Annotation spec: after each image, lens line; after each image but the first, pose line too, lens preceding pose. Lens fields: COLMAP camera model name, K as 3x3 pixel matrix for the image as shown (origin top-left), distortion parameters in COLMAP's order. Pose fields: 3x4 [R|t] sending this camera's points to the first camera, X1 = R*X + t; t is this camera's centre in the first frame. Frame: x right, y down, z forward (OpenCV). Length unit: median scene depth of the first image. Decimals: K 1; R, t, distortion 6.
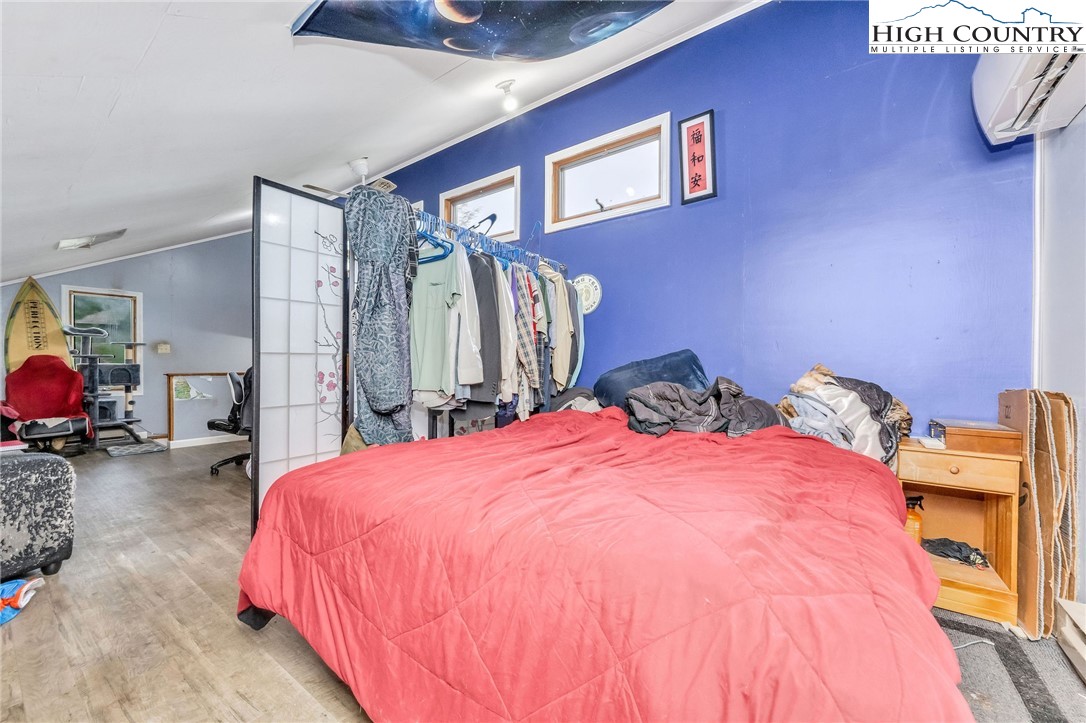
lens RADIAL K [[435.5, 0, 537.9], [0, 435.5, 356.7], [0, 0, 1]] dist [0.003794, 0.001689]
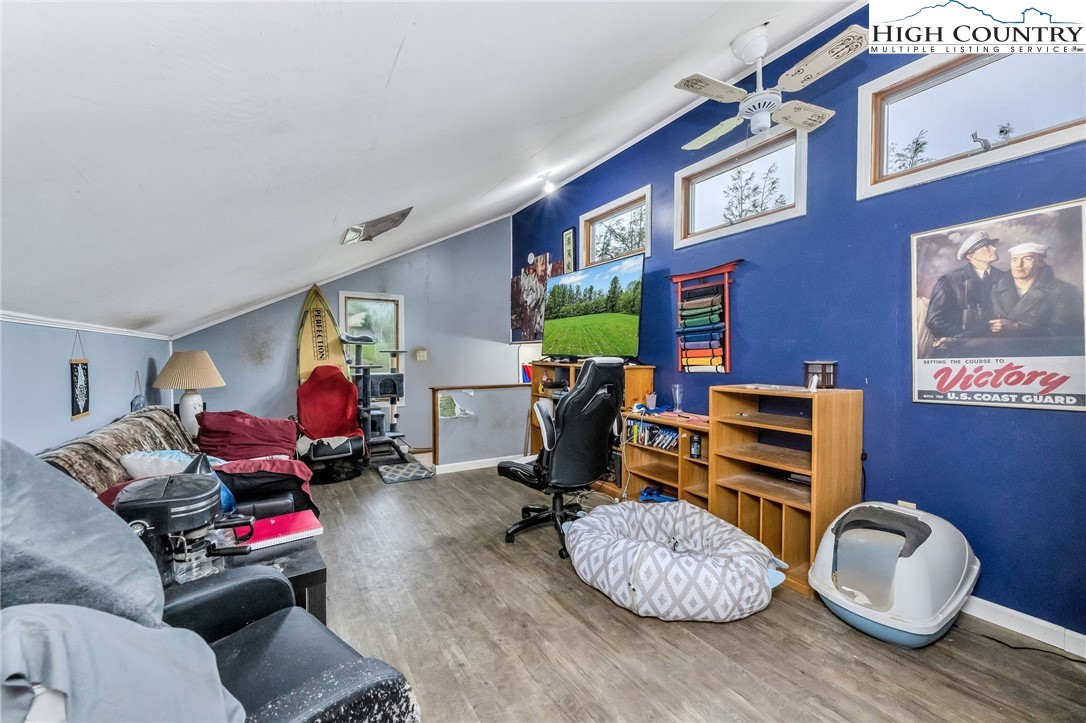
lens RADIAL K [[383.8, 0, 539.9], [0, 383.8, 367.6], [0, 0, 1]] dist [-0.009856, -0.000009]
pose [[0.948444, 0.021090, -0.316243, -0.402596], [-0.013263, 0.999551, 0.026883, -0.024955], [0.316667, -0.021303, 0.948297, 0.341236]]
